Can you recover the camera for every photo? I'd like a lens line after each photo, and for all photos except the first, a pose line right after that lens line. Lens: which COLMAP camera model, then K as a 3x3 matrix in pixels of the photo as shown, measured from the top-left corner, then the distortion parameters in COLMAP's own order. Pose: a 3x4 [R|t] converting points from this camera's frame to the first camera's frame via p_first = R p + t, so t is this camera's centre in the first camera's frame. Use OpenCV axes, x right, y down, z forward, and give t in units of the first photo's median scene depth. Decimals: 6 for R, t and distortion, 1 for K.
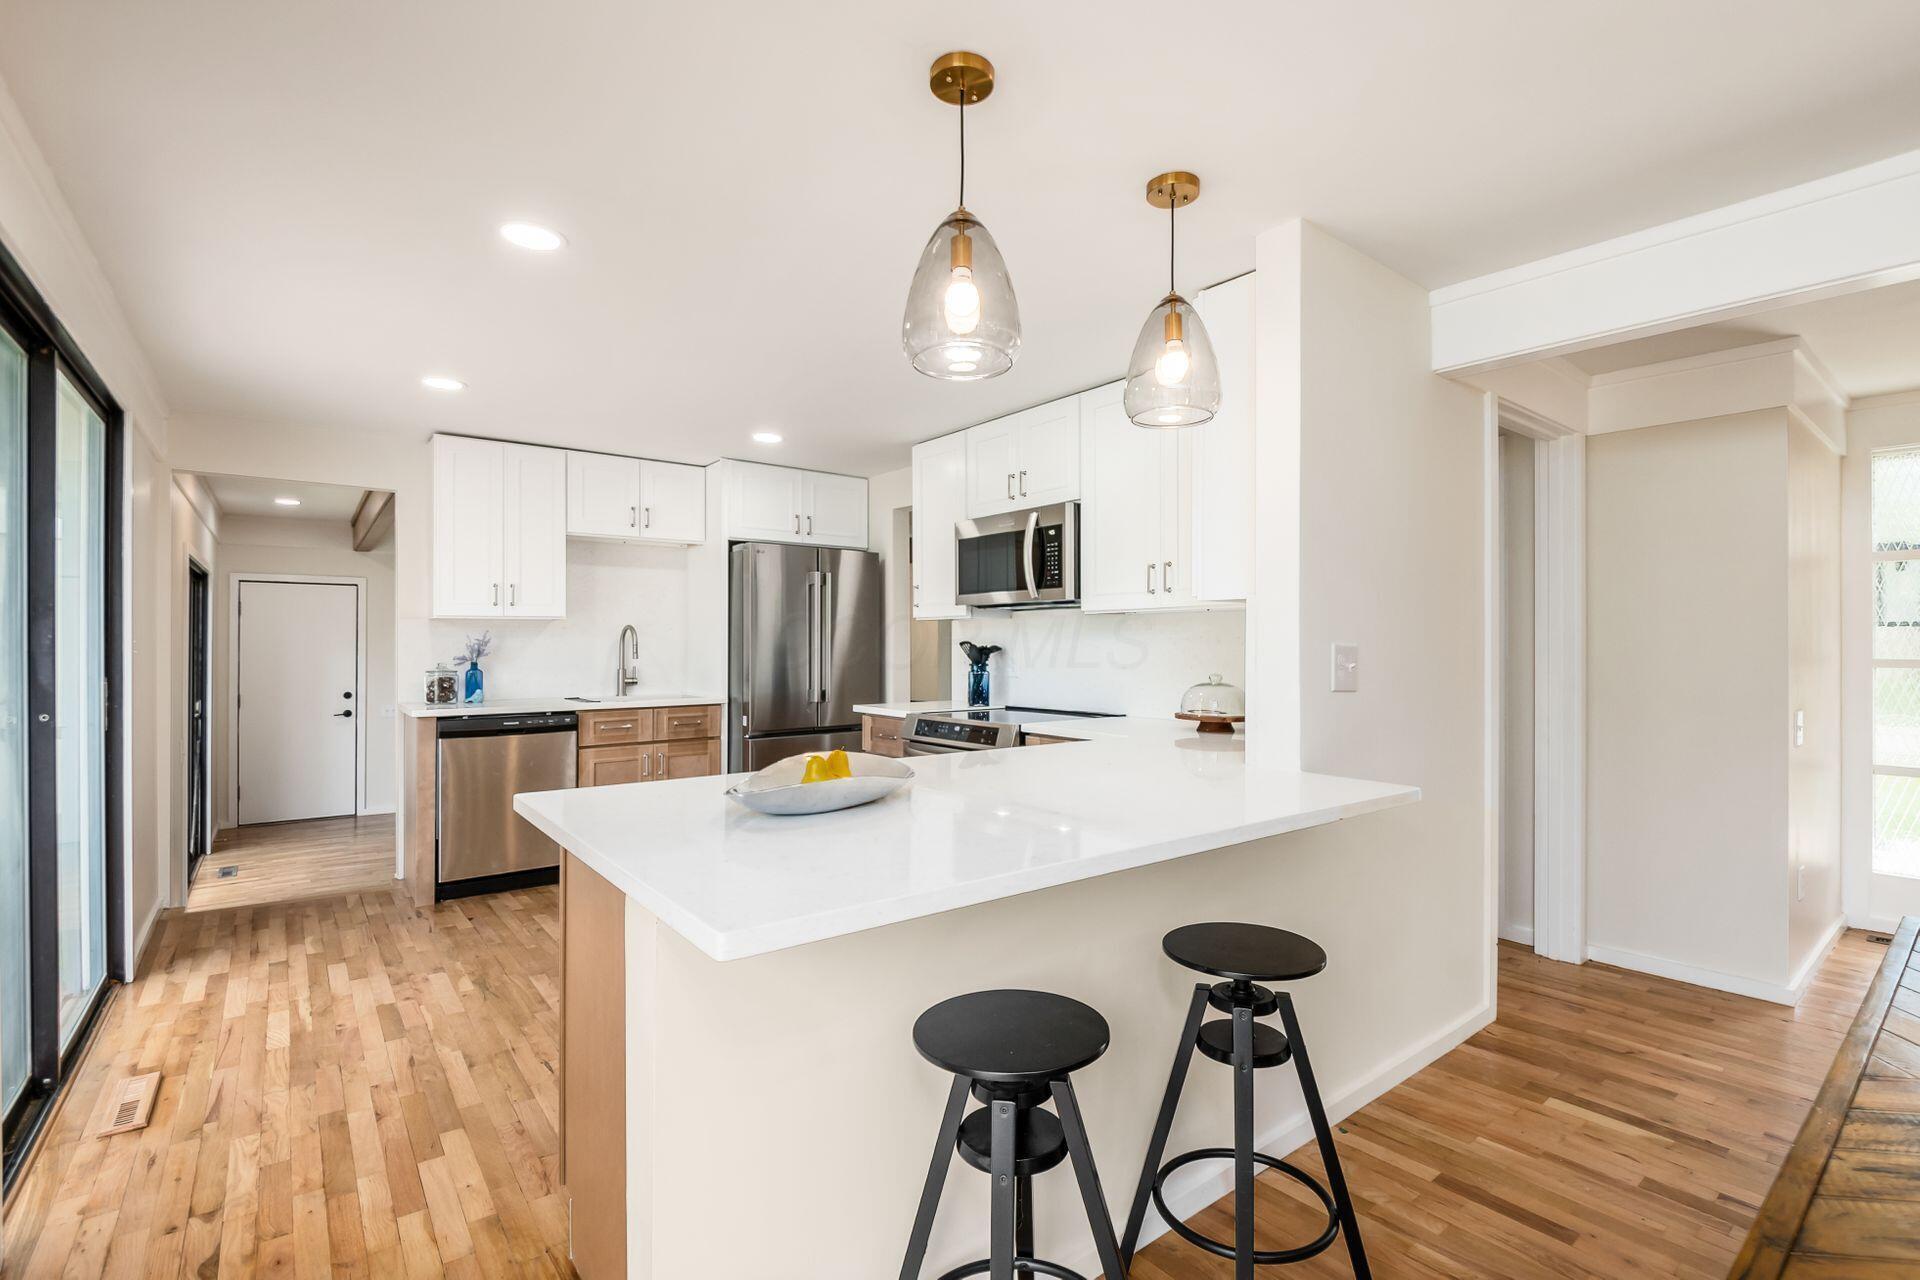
lens RADIAL K [[877.3, 0, 1002.3], [0, 877.3, 635.3], [0, 0, 1]] dist [-0.013705, 0.003707]
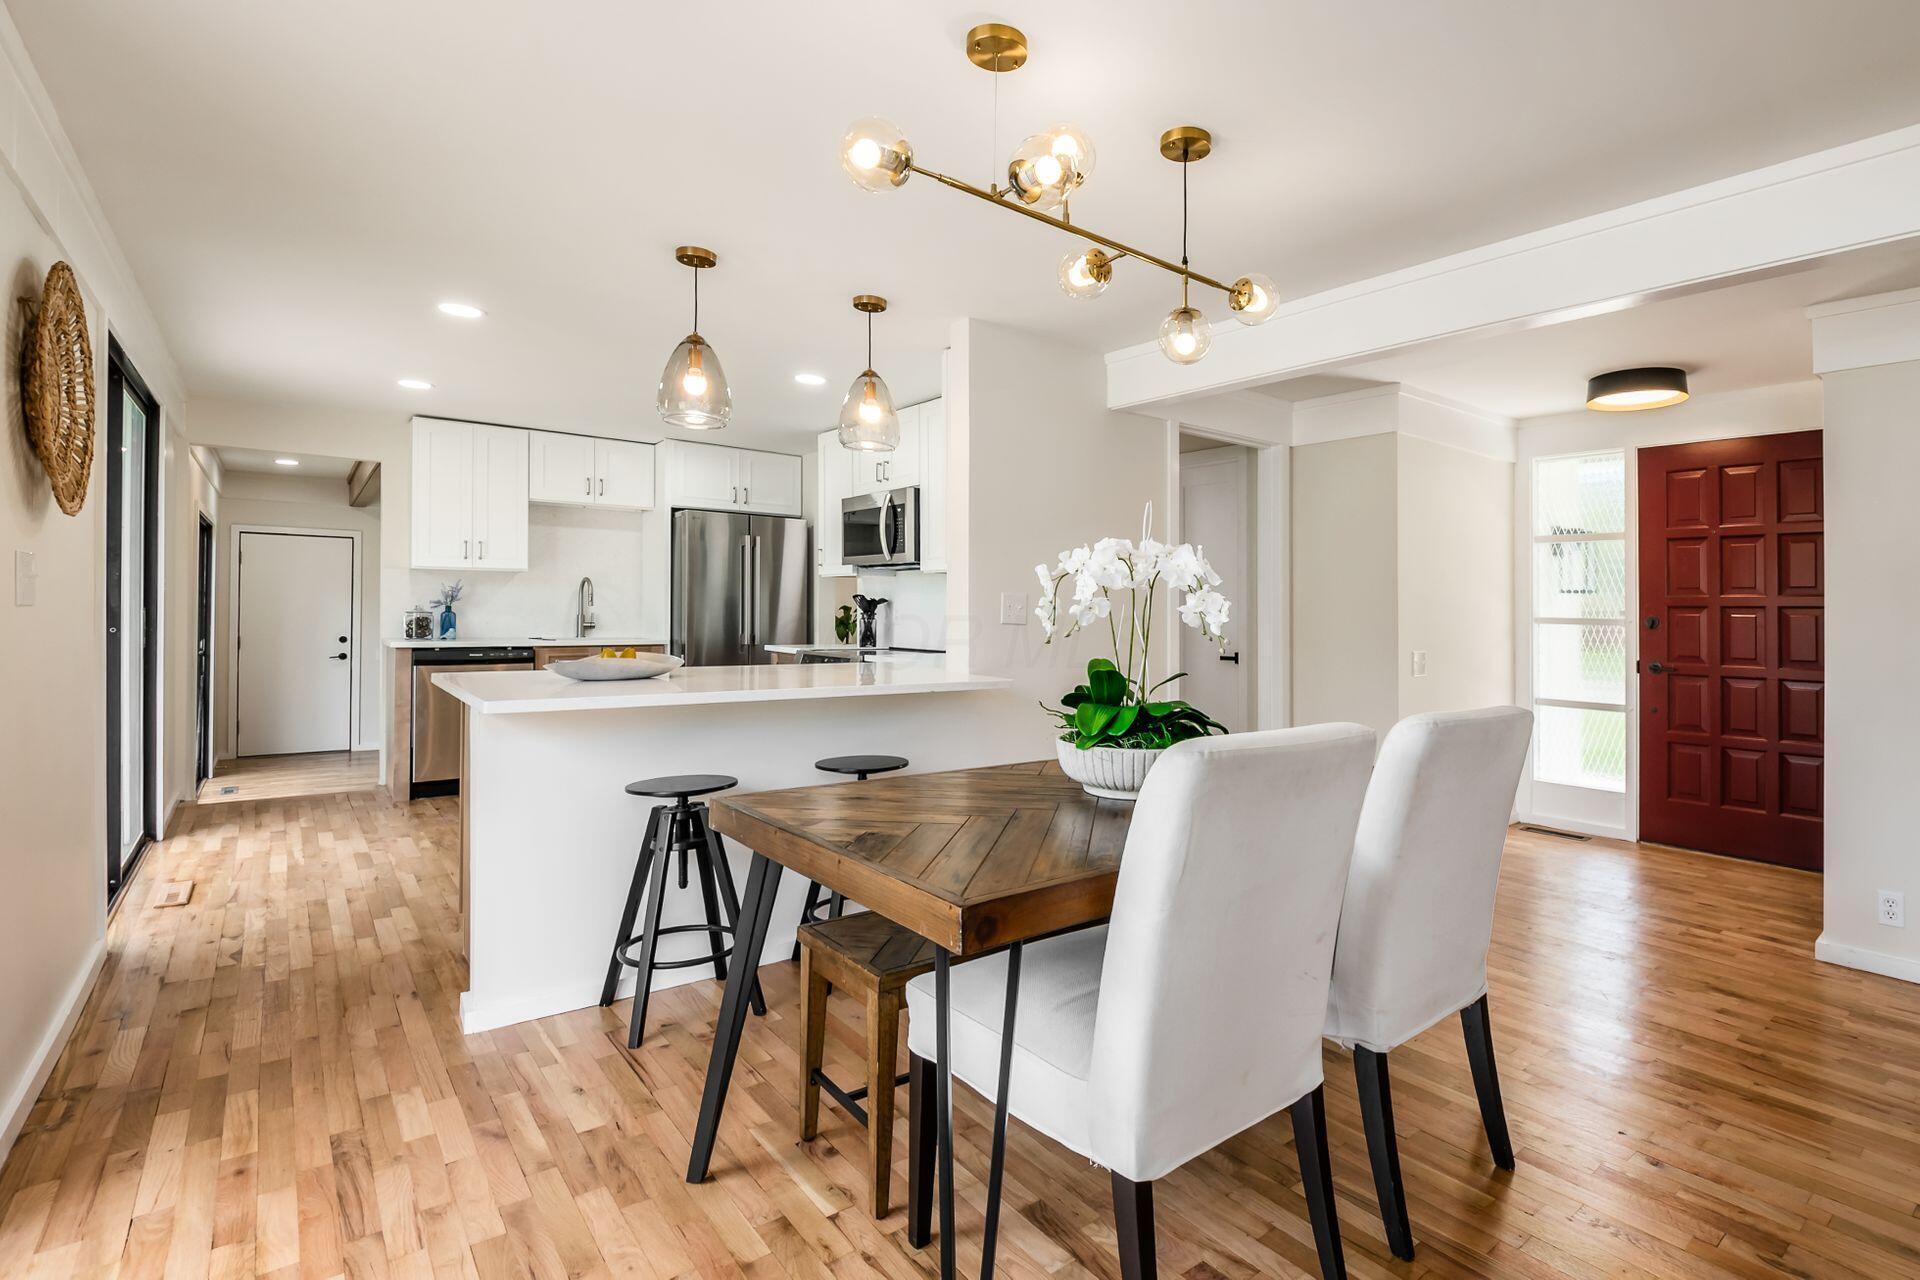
lens RADIAL K [[877.3, 0, 1072.8], [0, 877.3, 606.0], [0, 0, 1]] dist [-0.013705, 0.003707]
pose [[0.998695, 0.015169, 0.048765, 0.212496], [-0.015614, 0.999840, 0.008762, 0.008199], [-0.048624, -0.009512, 0.998772, -0.262042]]
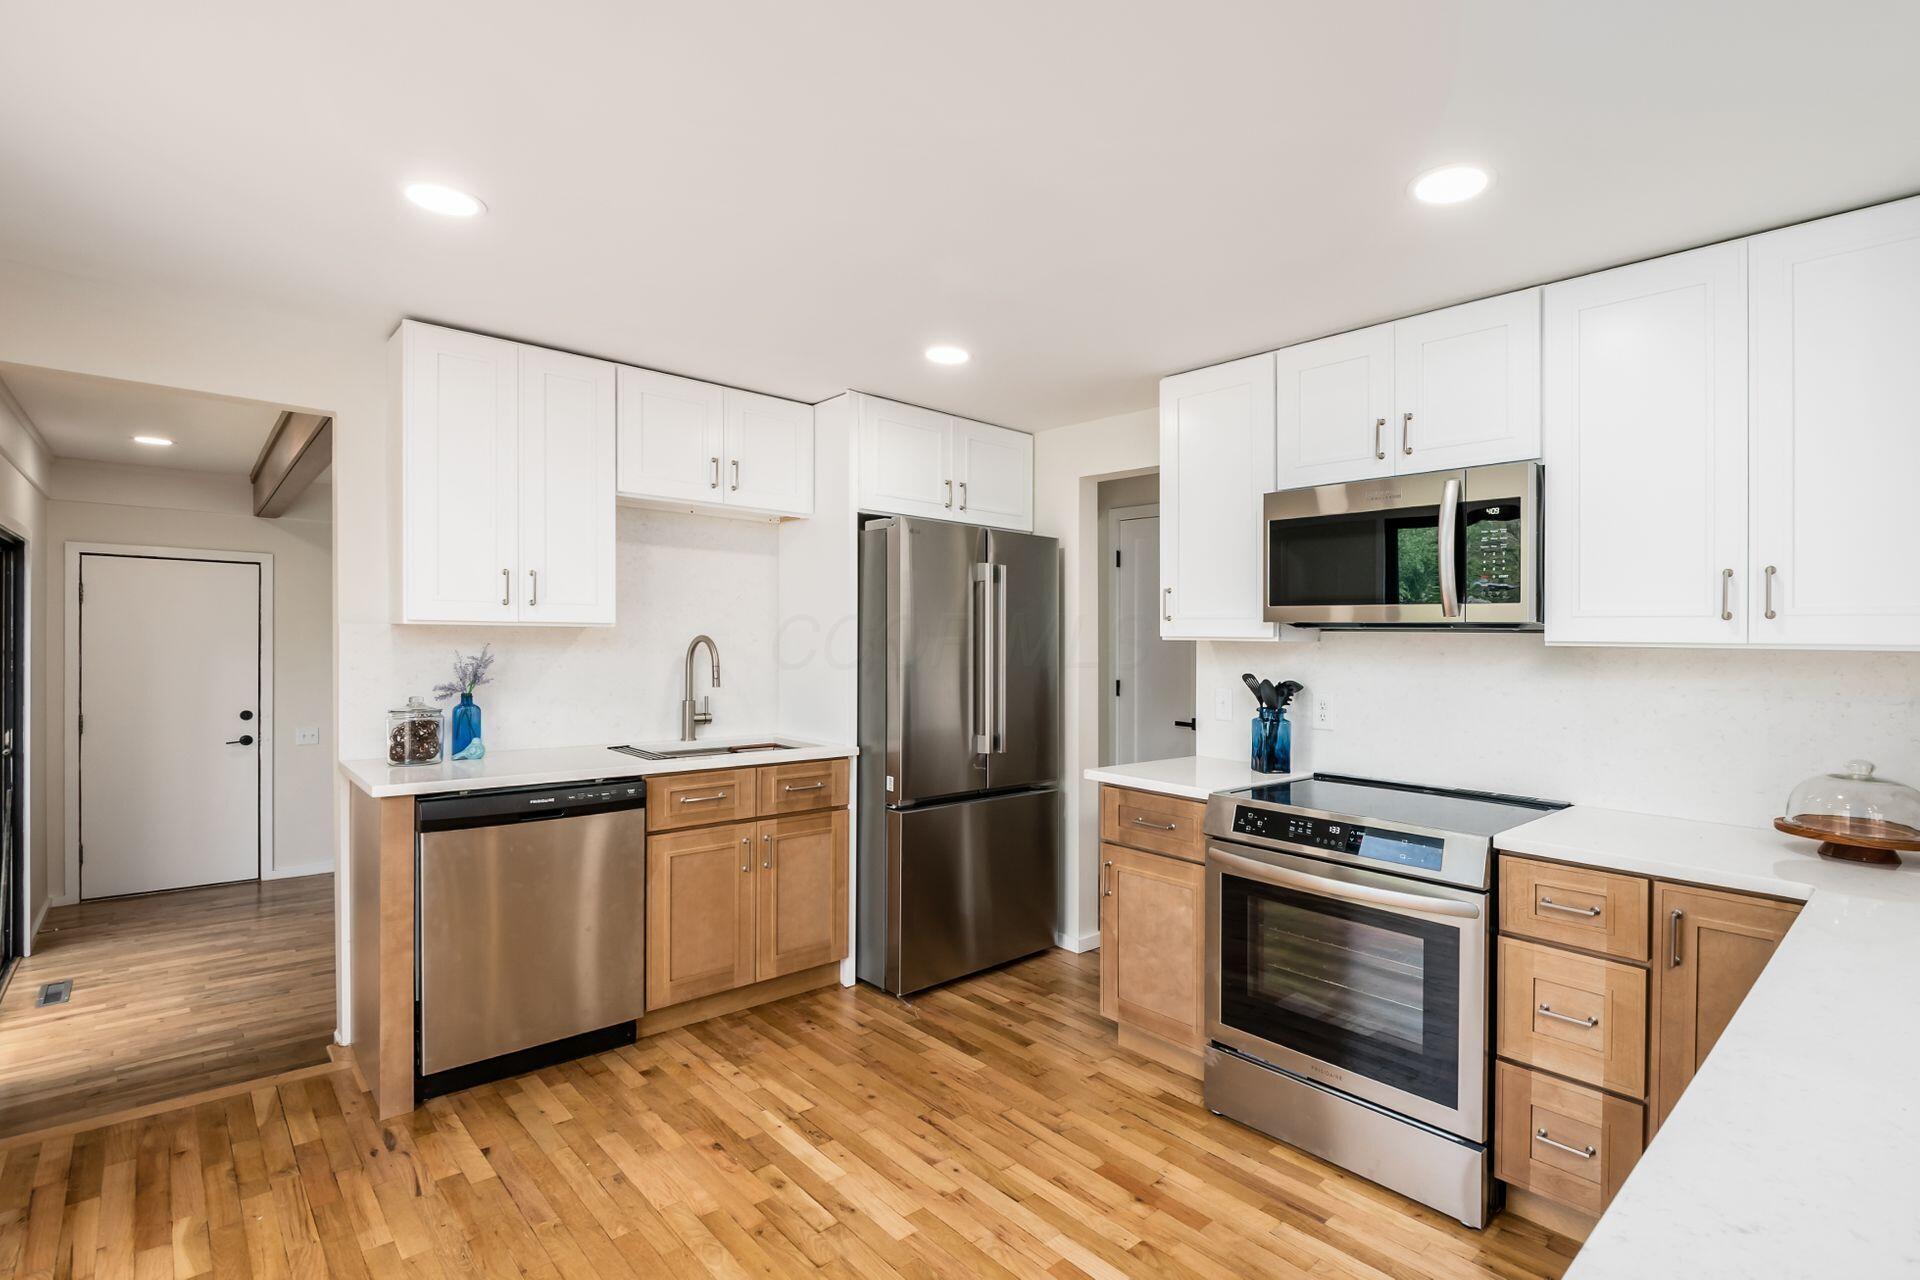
lens RADIAL K [[877.3, 0, 1029.0], [0, 877.3, 653.3], [0, 0, 1]] dist [-0.013705, 0.003707]
pose [[0.995578, 0.016737, 0.092433, -0.282021], [-0.019278, 0.999459, 0.026663, -0.024624], [-0.091937, -0.028327, 0.995362, 0.365597]]
